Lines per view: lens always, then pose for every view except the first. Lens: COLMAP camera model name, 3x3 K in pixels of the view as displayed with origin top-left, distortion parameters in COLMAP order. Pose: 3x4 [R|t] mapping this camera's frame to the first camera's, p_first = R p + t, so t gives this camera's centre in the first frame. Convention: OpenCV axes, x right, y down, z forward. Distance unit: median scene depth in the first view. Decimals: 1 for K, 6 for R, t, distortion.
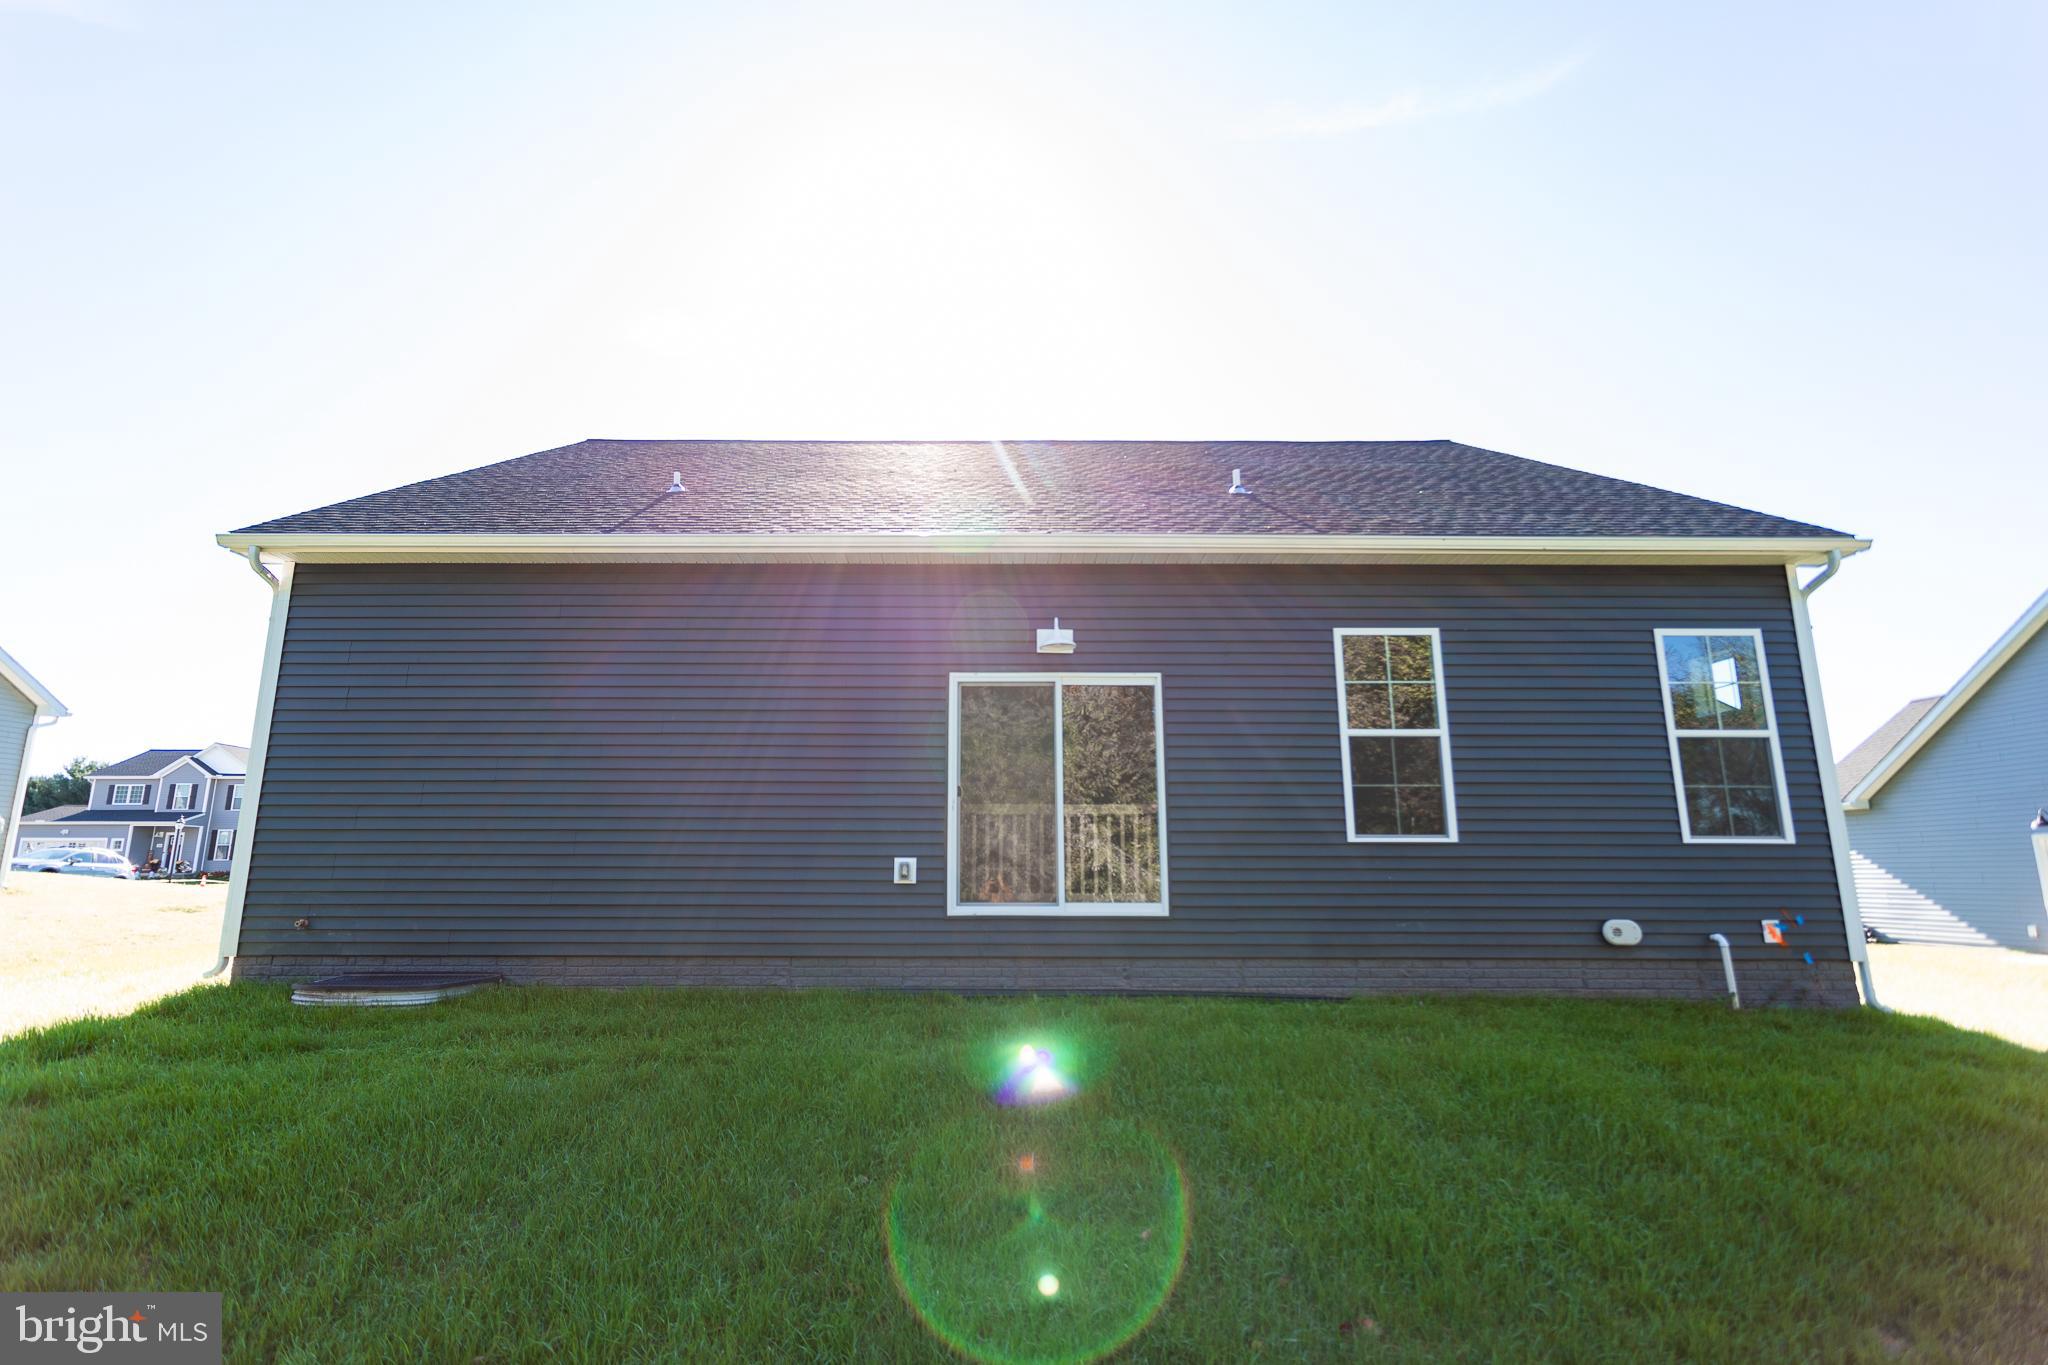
lens RADIAL K [[968.0, 0, 1023.0], [0, 968.0, 677.8], [0, 0, 1]] dist [-0.002017, 0.002494]
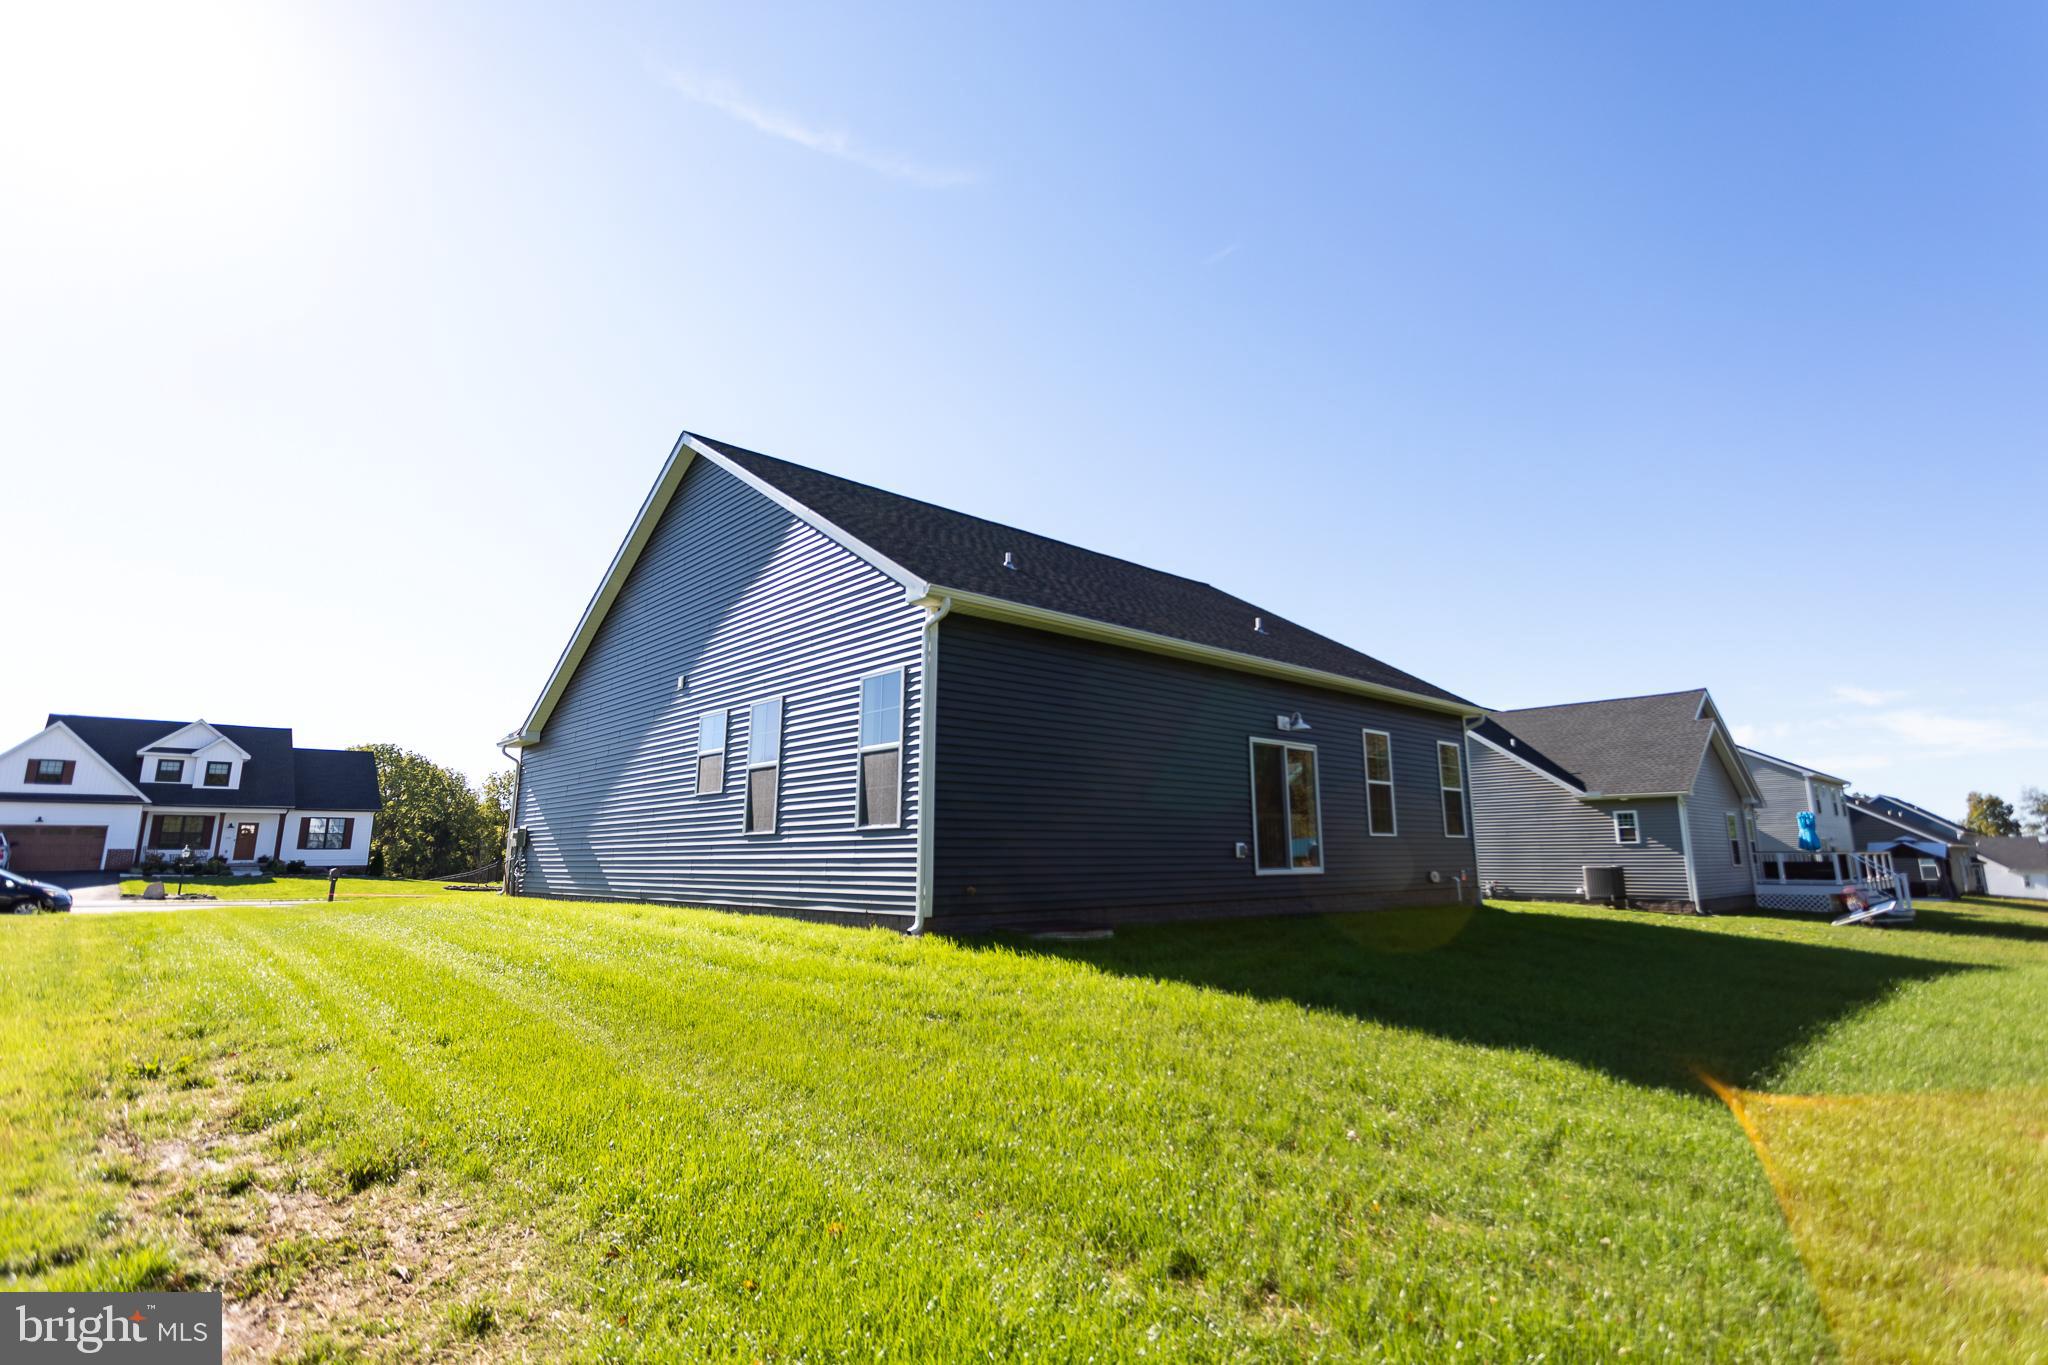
lens RADIAL K [[968.0, 0, 1022.8], [0, 968.0, 680.7], [0, 0, 1]] dist [-0.002017, 0.002494]
pose [[0.772730, 0.106125, 0.625800, -1.487257], [-0.109319, 0.993443, -0.033485, -0.002720], [-0.625250, -0.042537, 0.779264, -0.096568]]
